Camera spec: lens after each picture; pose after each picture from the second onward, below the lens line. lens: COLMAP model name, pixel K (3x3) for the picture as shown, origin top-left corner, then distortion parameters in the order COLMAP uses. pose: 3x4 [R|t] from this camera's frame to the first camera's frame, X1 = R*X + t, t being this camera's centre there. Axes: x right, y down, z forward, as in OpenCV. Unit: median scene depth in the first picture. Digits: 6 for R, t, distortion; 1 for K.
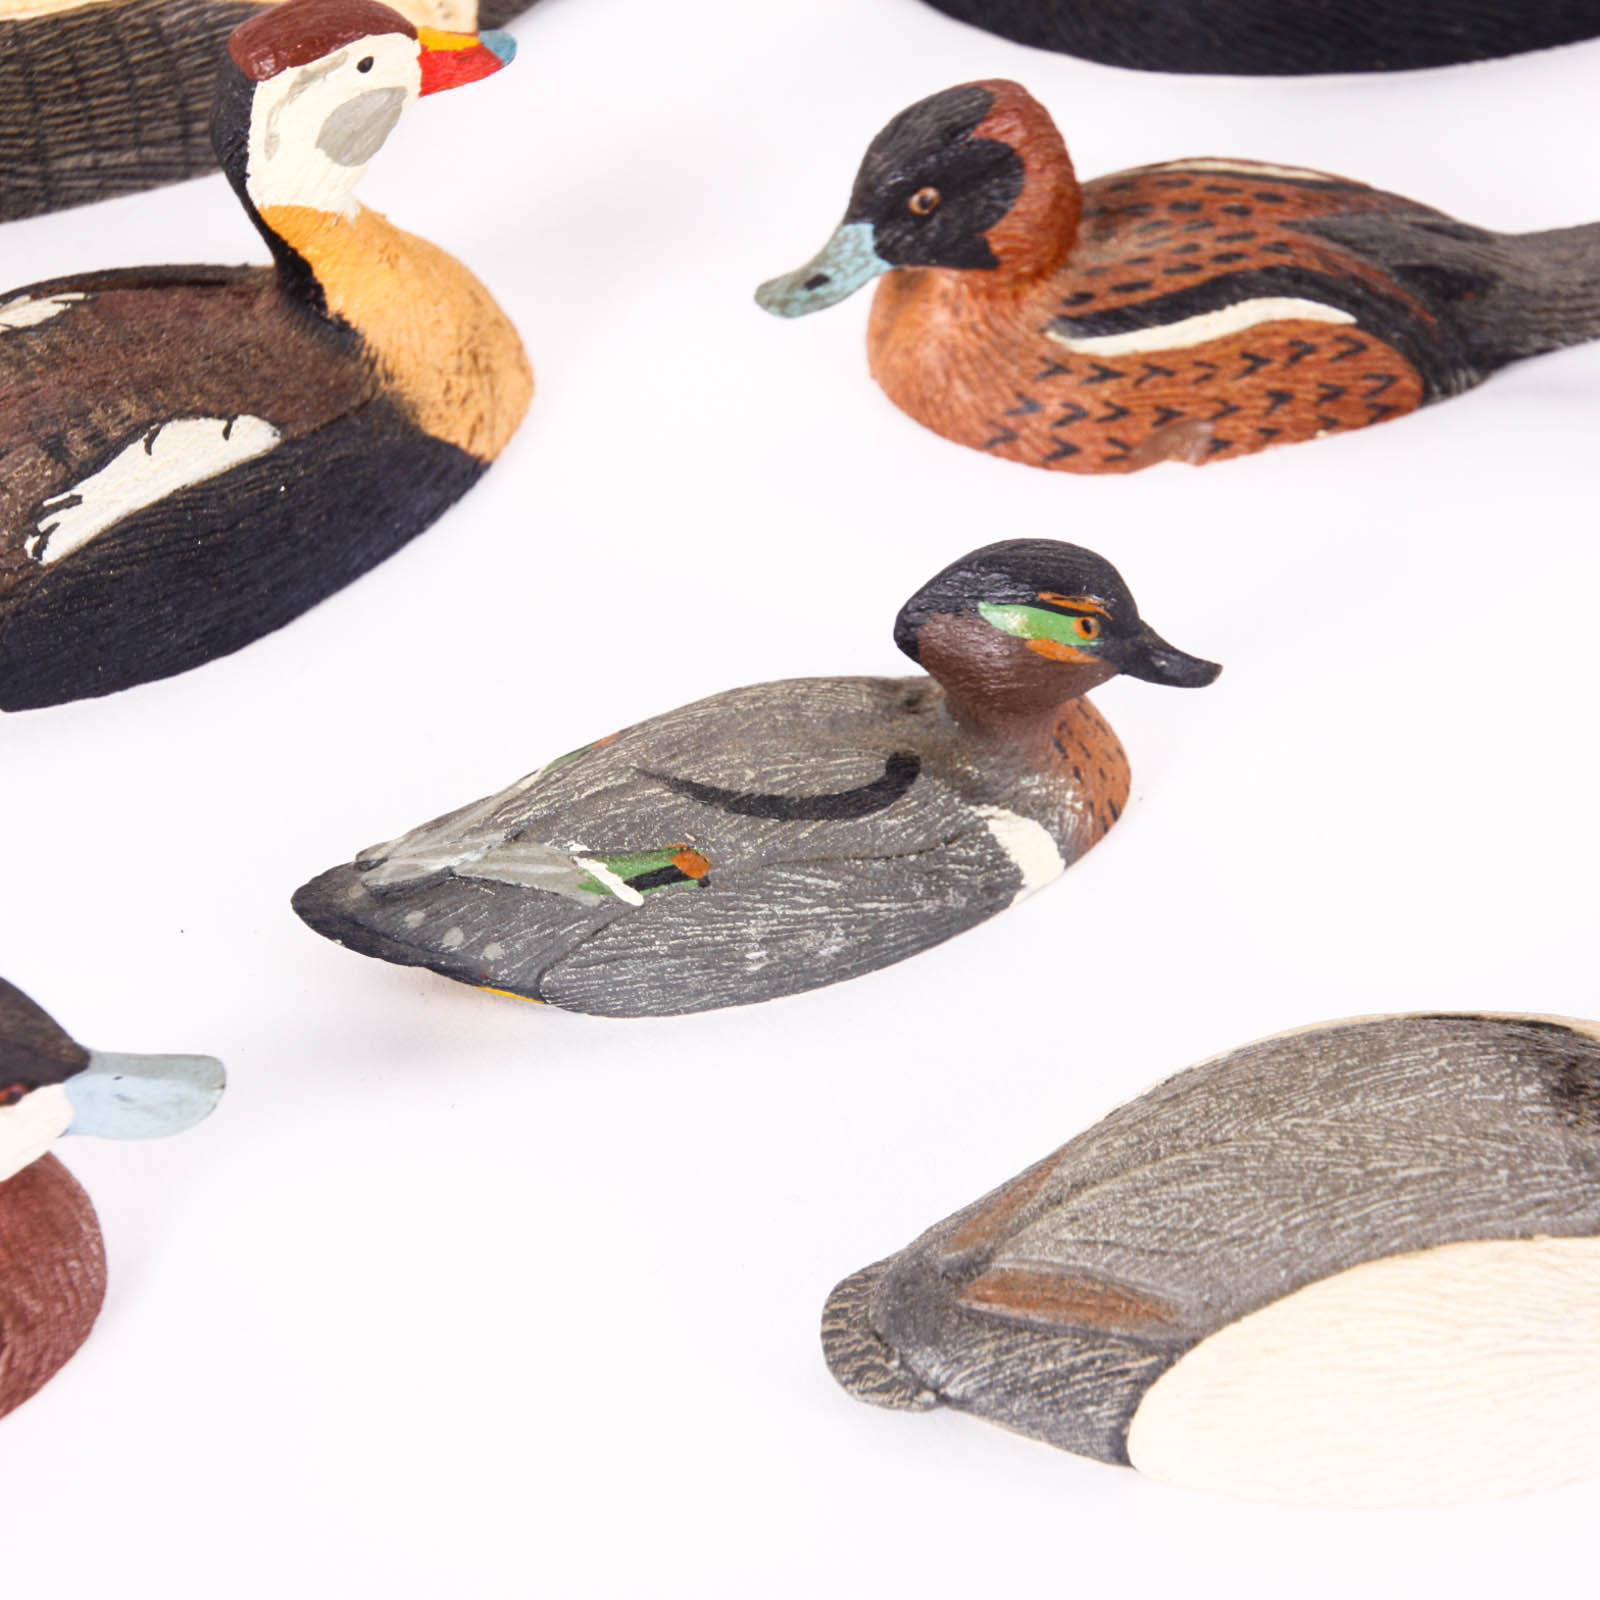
lens RADIAL K [[11106.8, 0, 929.4], [0, 11106.8, 916.3], [0, 0, 1]] dist [1.164664, 10.258950]
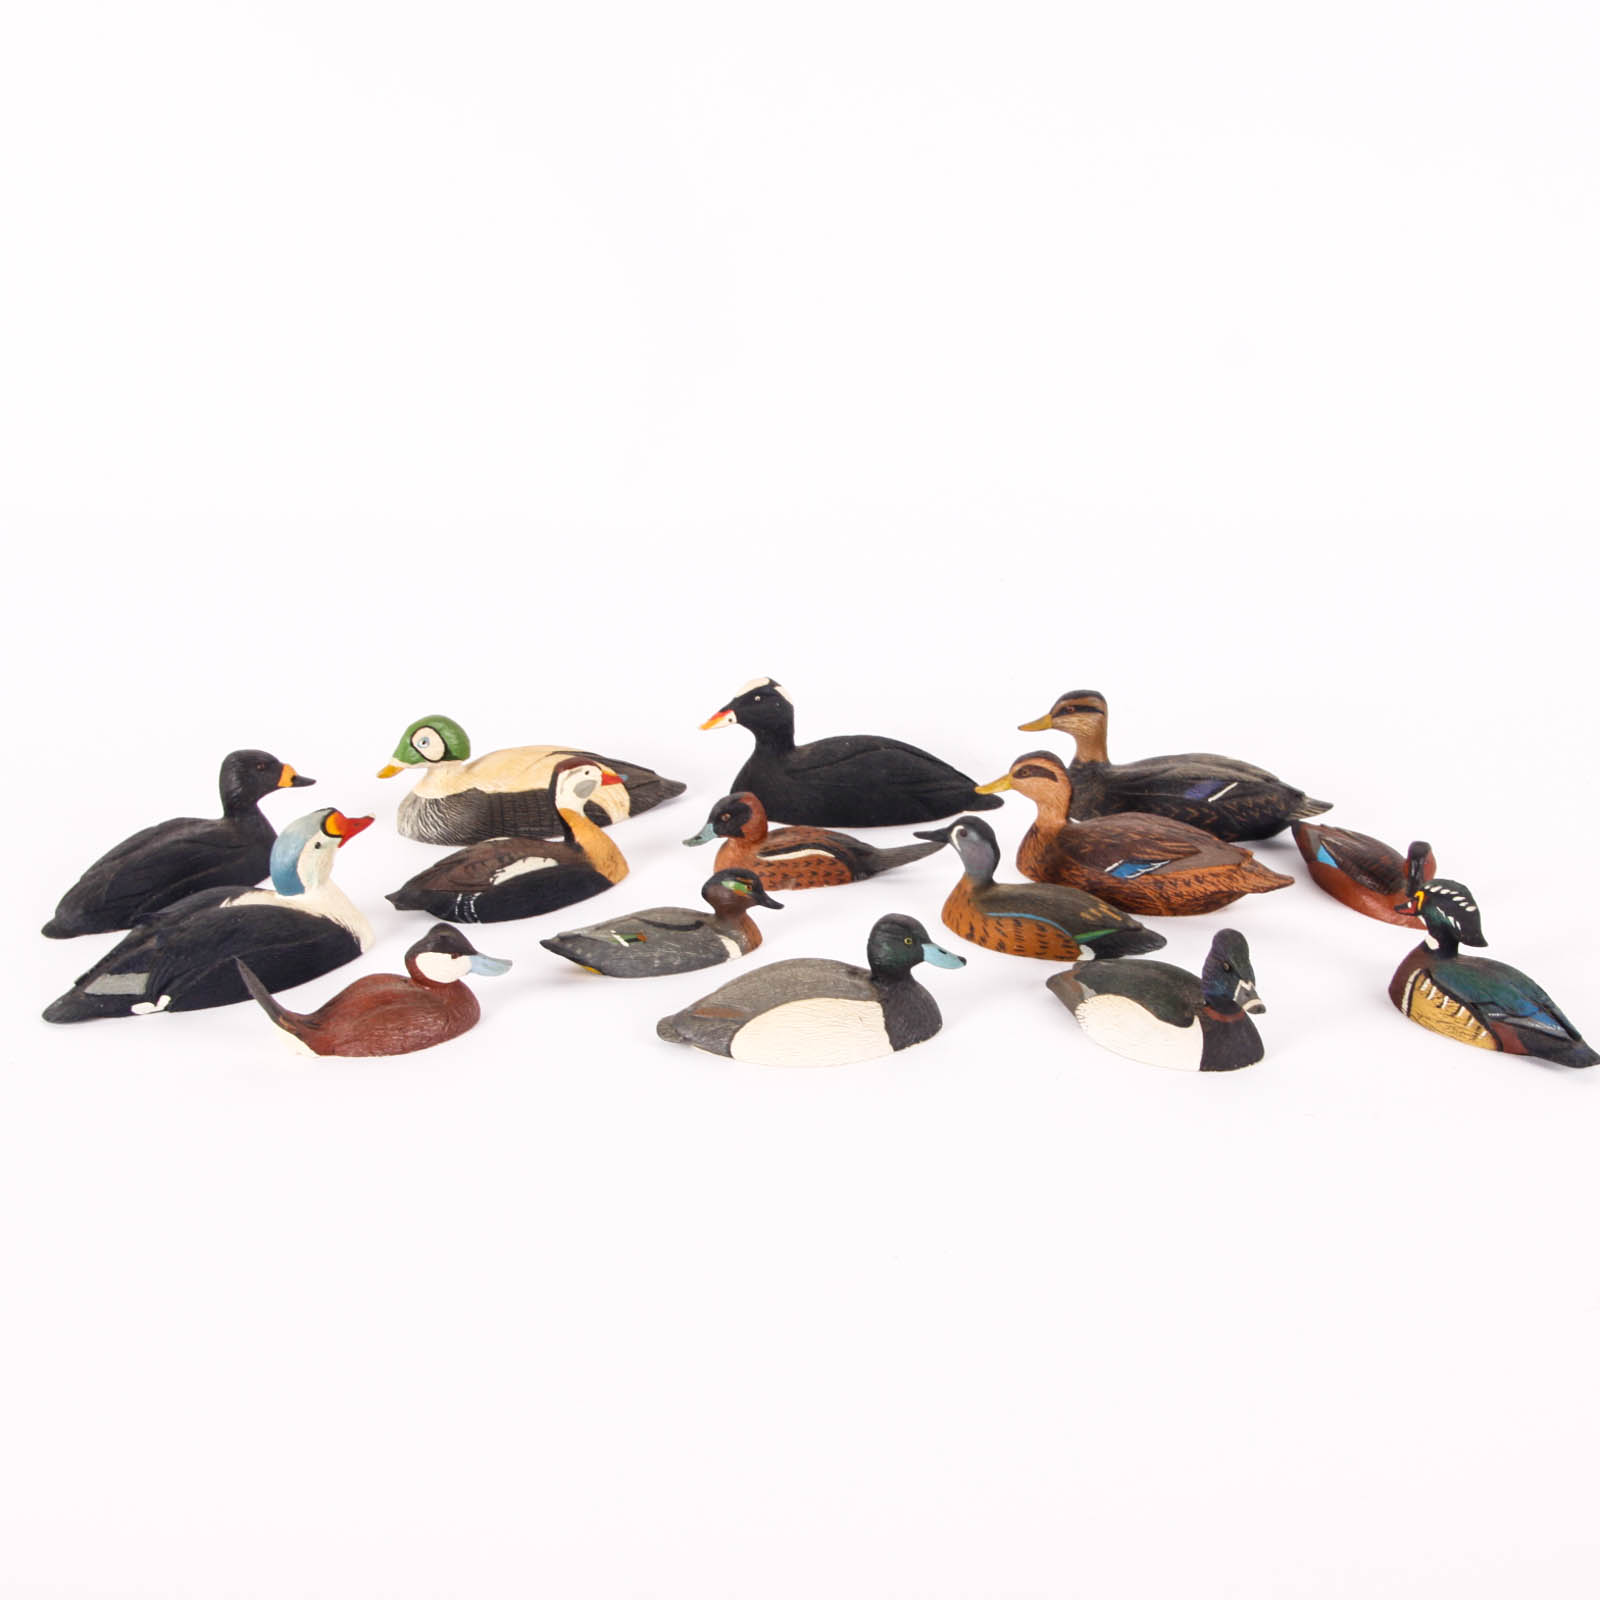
lens RADIAL K [[2967.7, 0, 861.7], [0, 2967.7, 803.5], [0, 0, 1]] dist [0.007690, 0.118662]
pose [[0.997553, 0.040258, -0.057166, 0.111685], [-0.057146, 0.940539, -0.334845, 0.291705], [0.040287, 0.337292, 0.940538, 0.011545]]
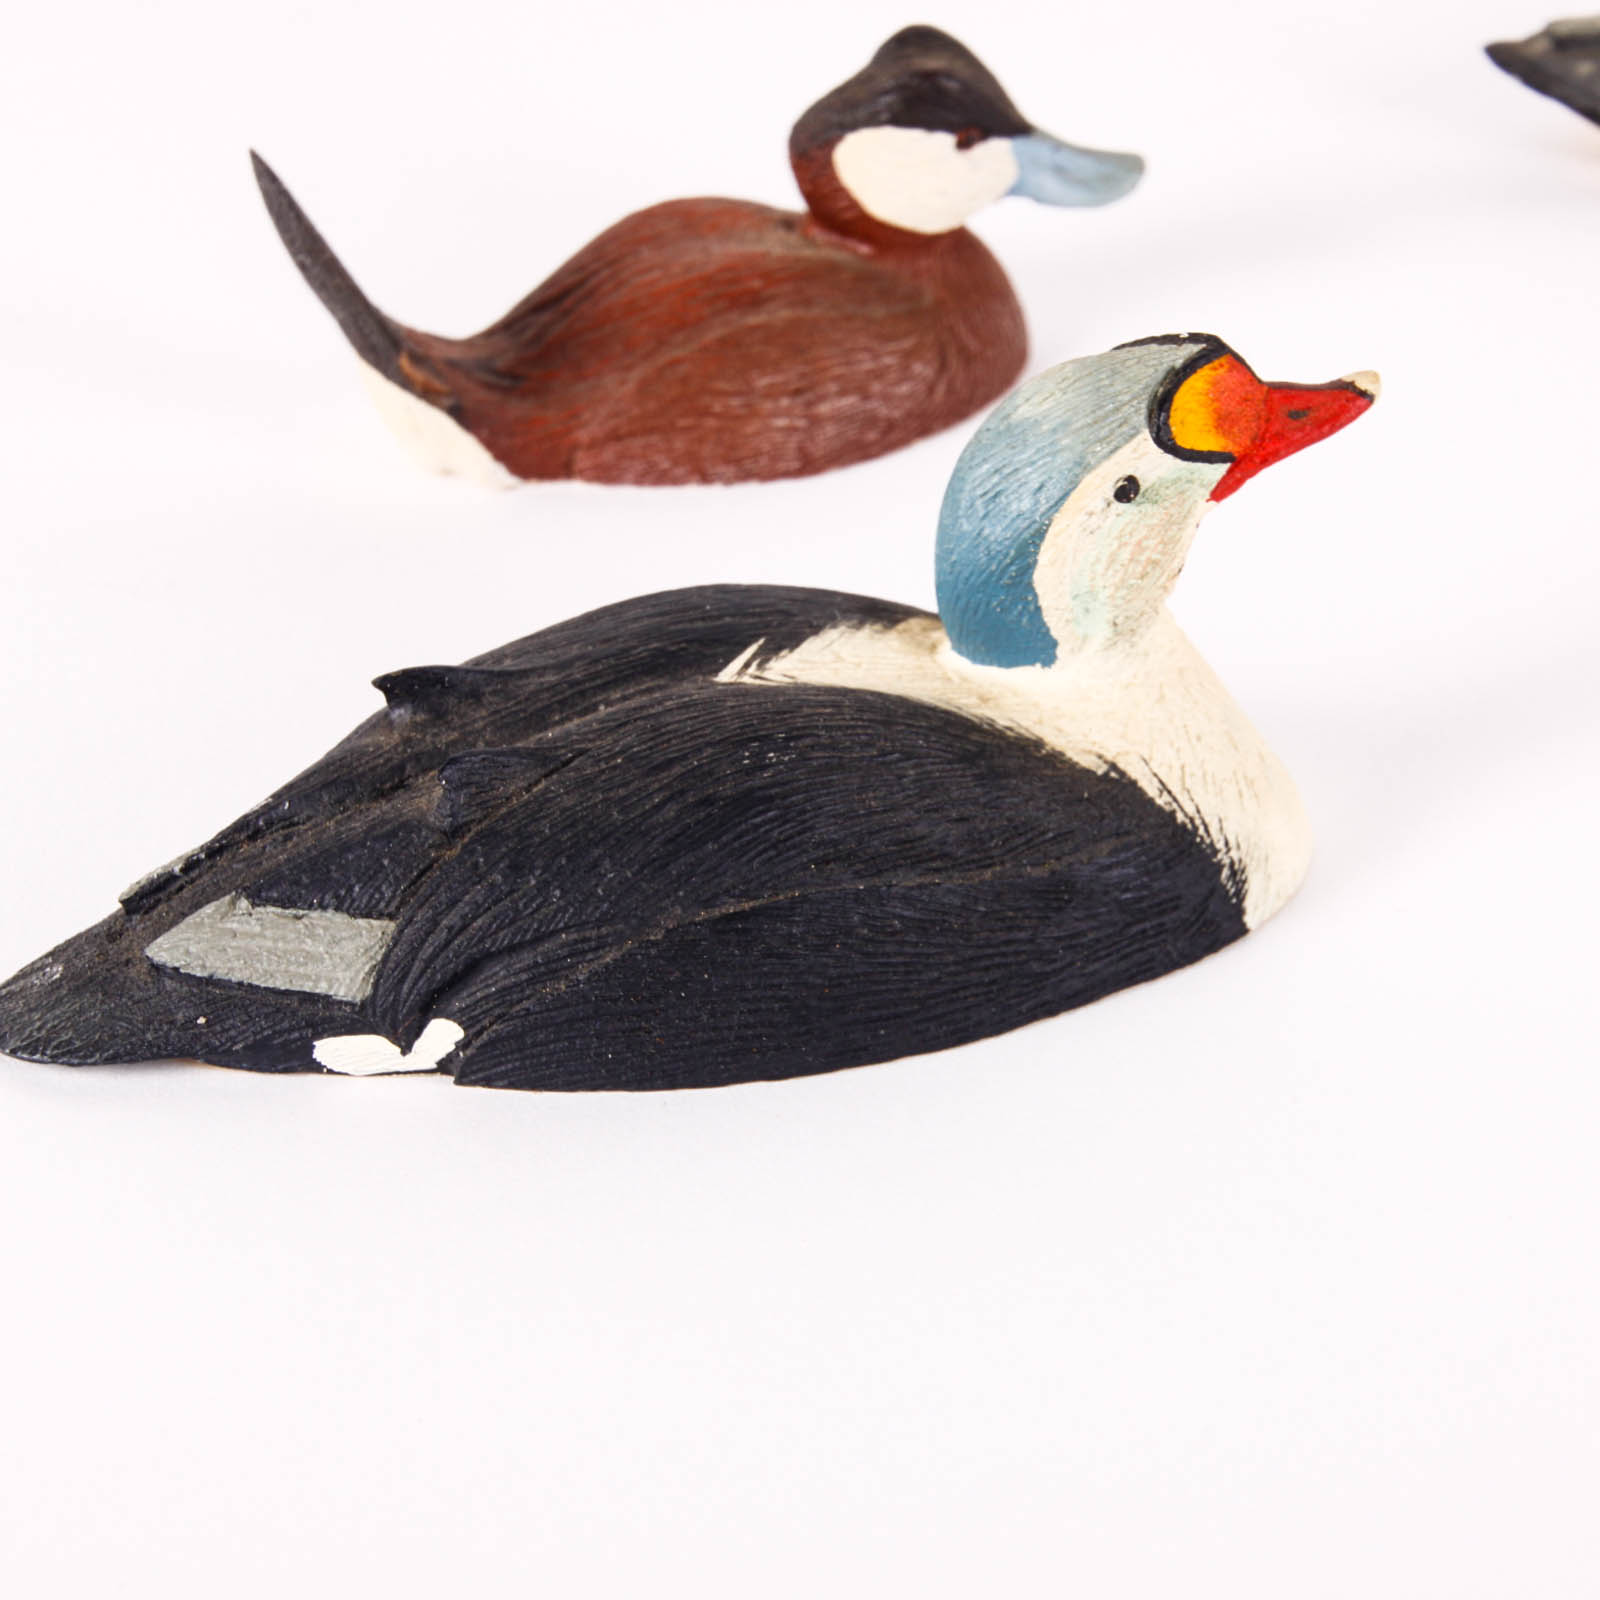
lens RADIAL K [[8127.8, 0, 800.0], [0, 8127.8, 800.0], [0, 0, 1]] dist [0.598325, 4.037968]
pose [[0.930803, 0.213709, -0.296537, 0.051185], [-0.264545, 0.953703, -0.143065, 0.101836], [0.252233, 0.211612, 0.944245, 0.319949]]
